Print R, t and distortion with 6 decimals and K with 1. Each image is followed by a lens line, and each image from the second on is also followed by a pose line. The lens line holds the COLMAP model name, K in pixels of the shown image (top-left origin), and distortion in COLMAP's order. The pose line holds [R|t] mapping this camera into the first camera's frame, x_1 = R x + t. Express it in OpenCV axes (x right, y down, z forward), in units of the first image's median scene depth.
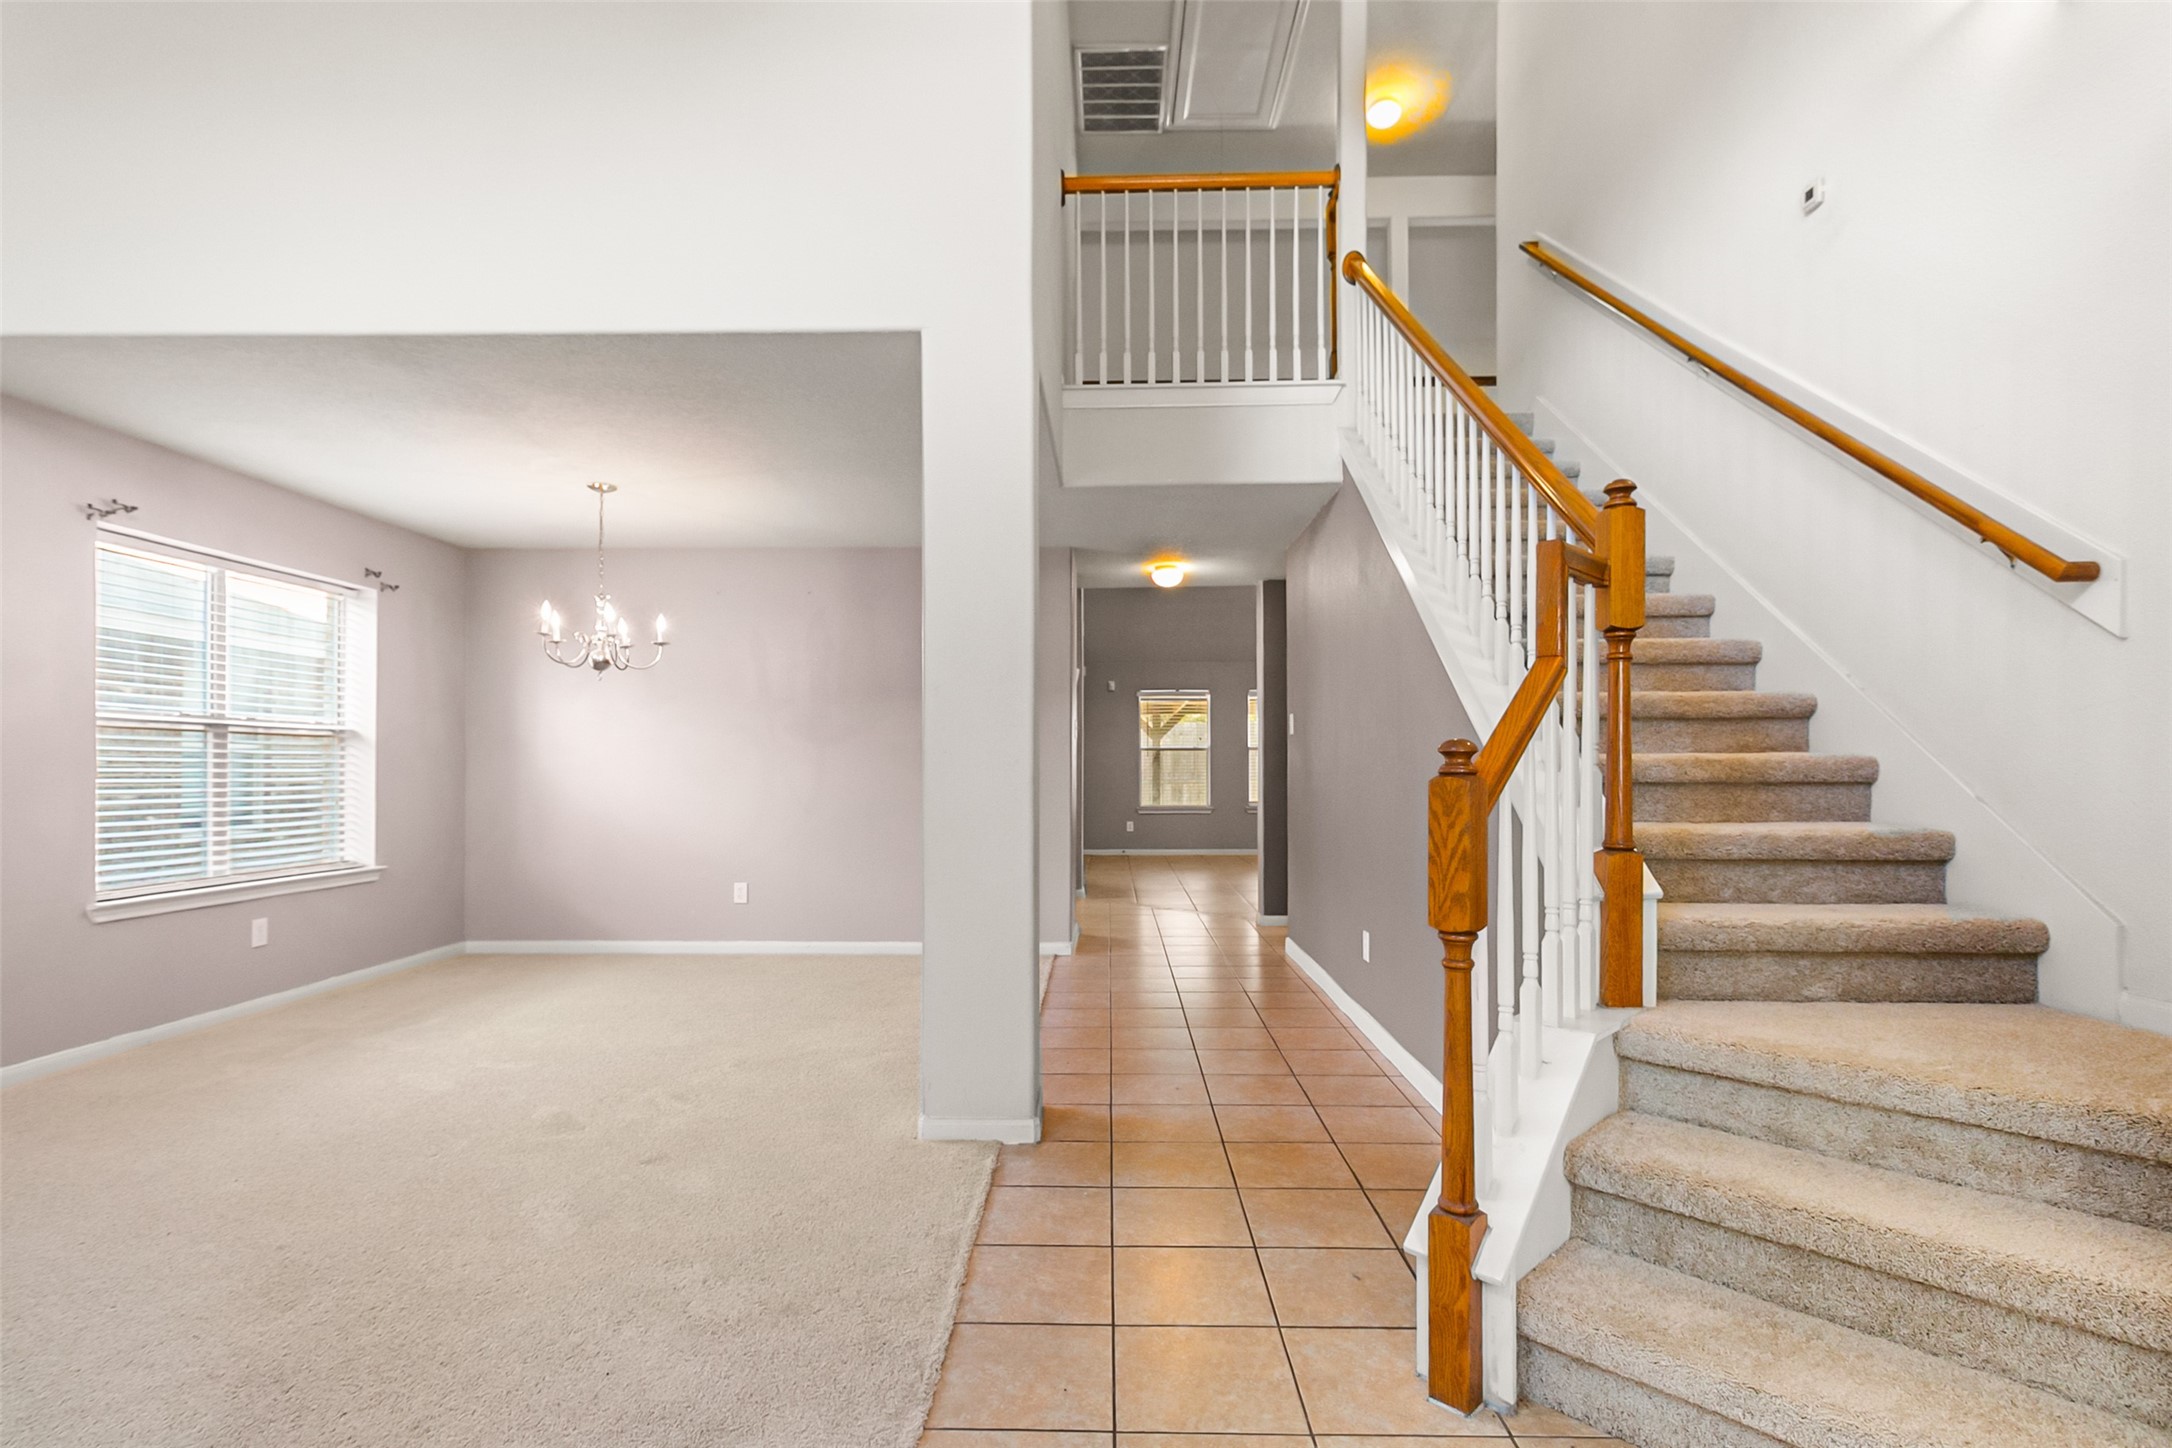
lens RADIAL K [[1016.4, 0, 1089.6], [0, 1016.4, 733.6], [0, 0, 1]] dist [-0.001147, 0.000351]
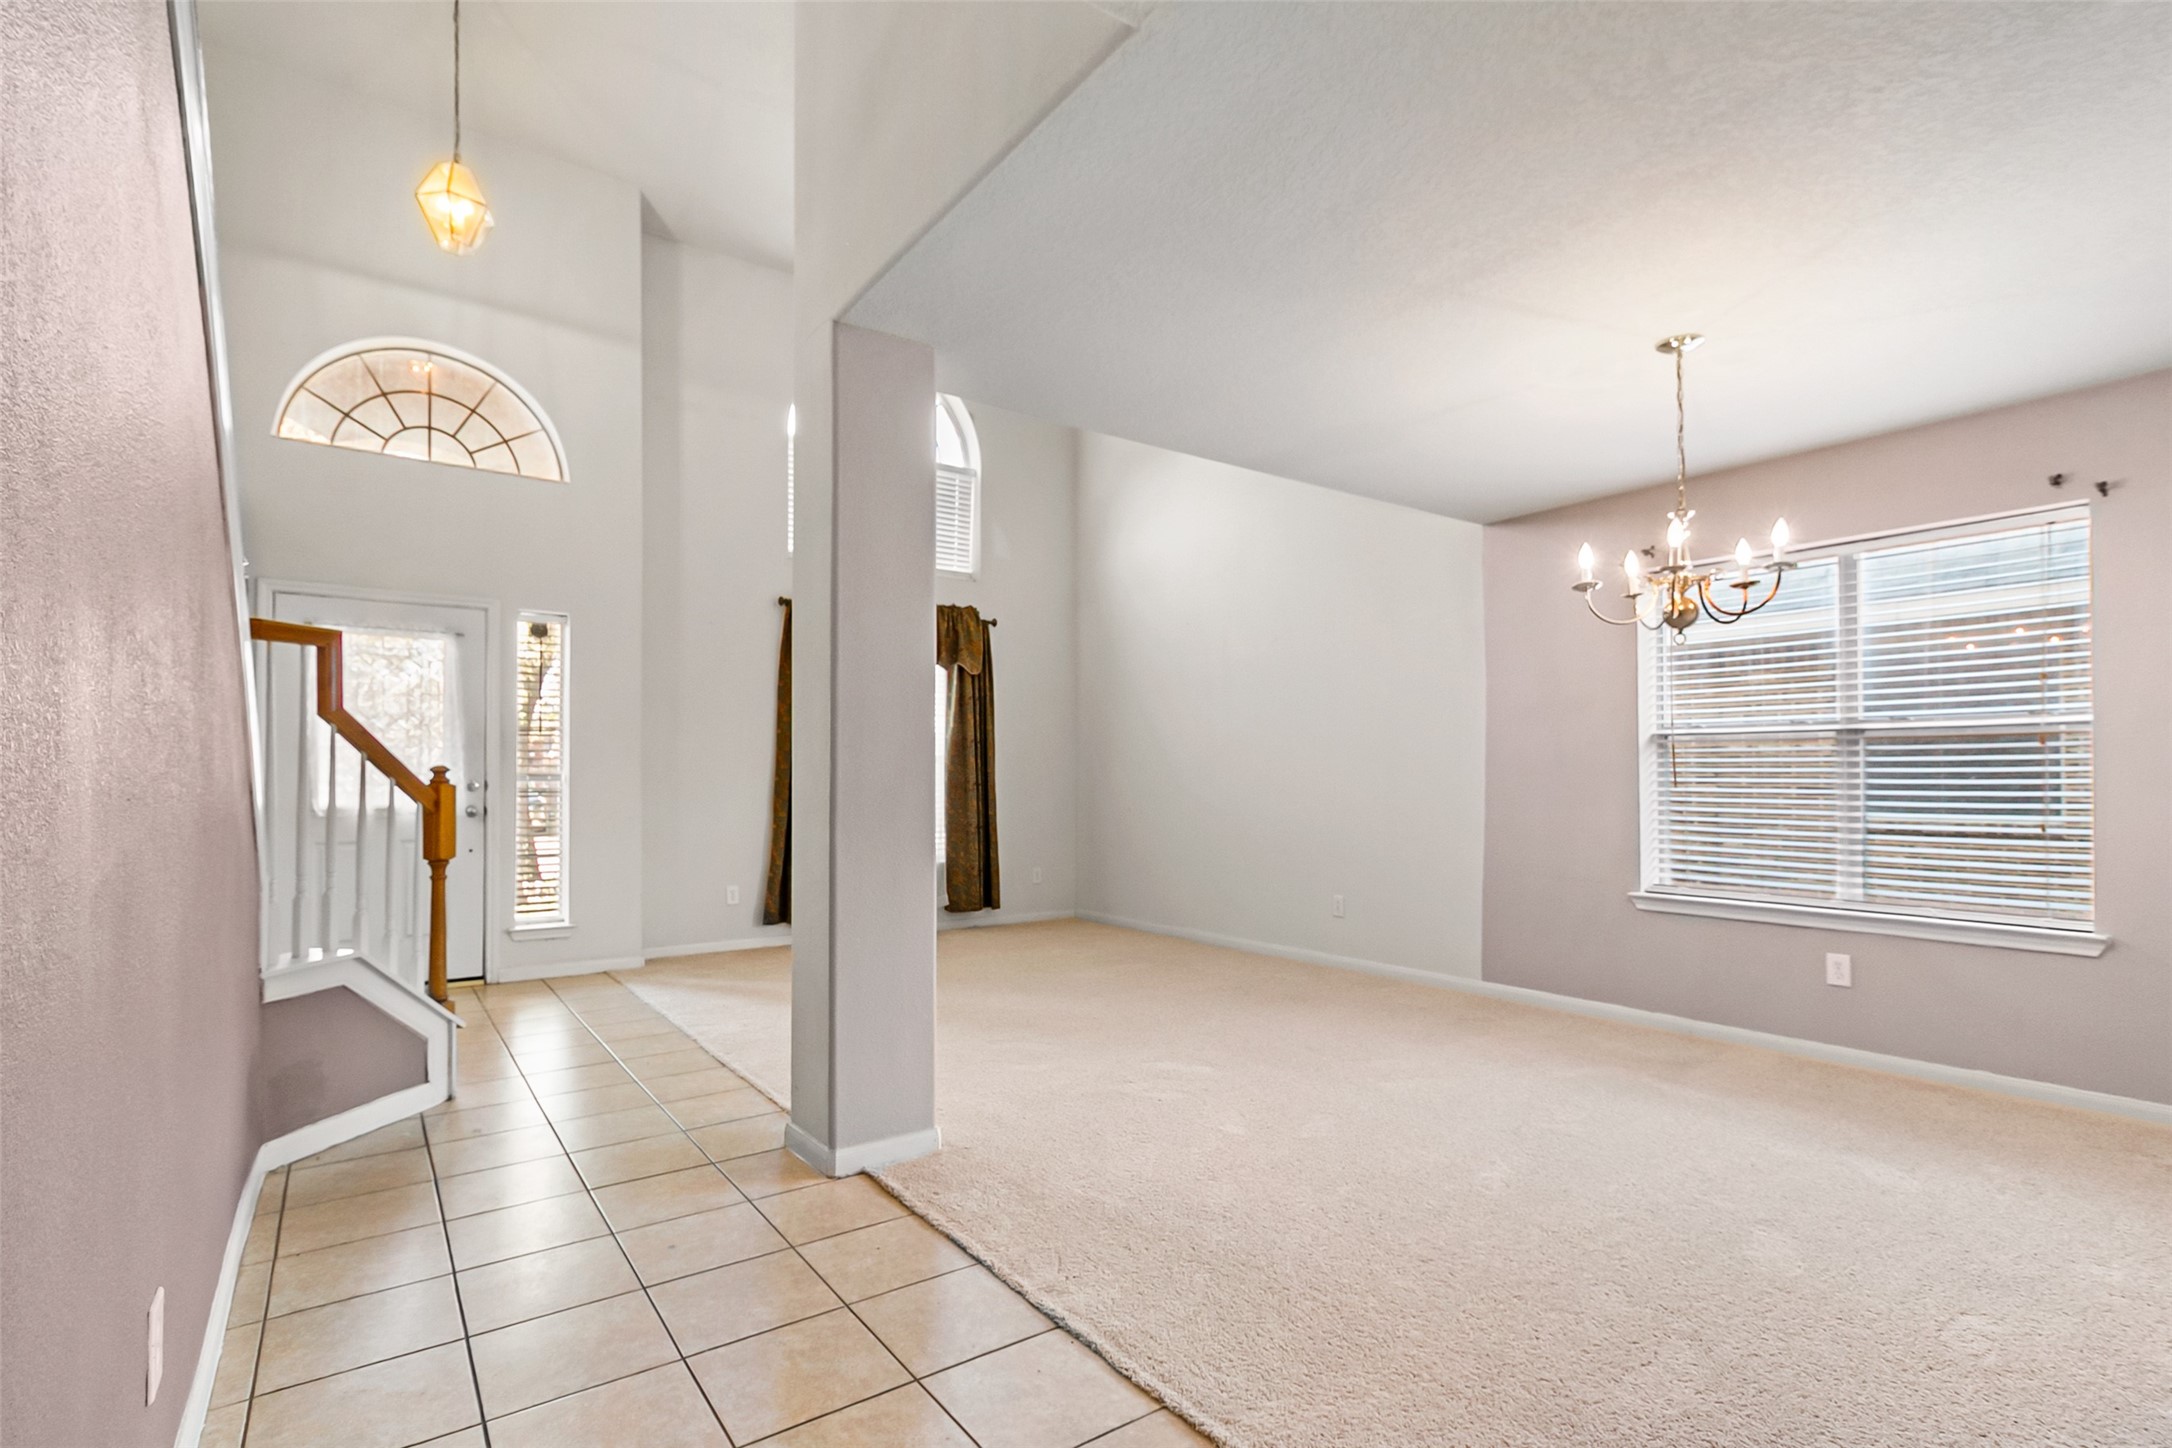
lens RADIAL K [[1016.4, 0, 1089.6], [0, 1016.4, 733.6], [0, 0, 1]] dist [-0.001147, 0.000351]
pose [[-0.804048, -0.025433, -0.594020, 0.213404], [0.021047, 0.997241, -0.071186, 0.044663], [0.594192, -0.069740, -0.801294, 1.346469]]
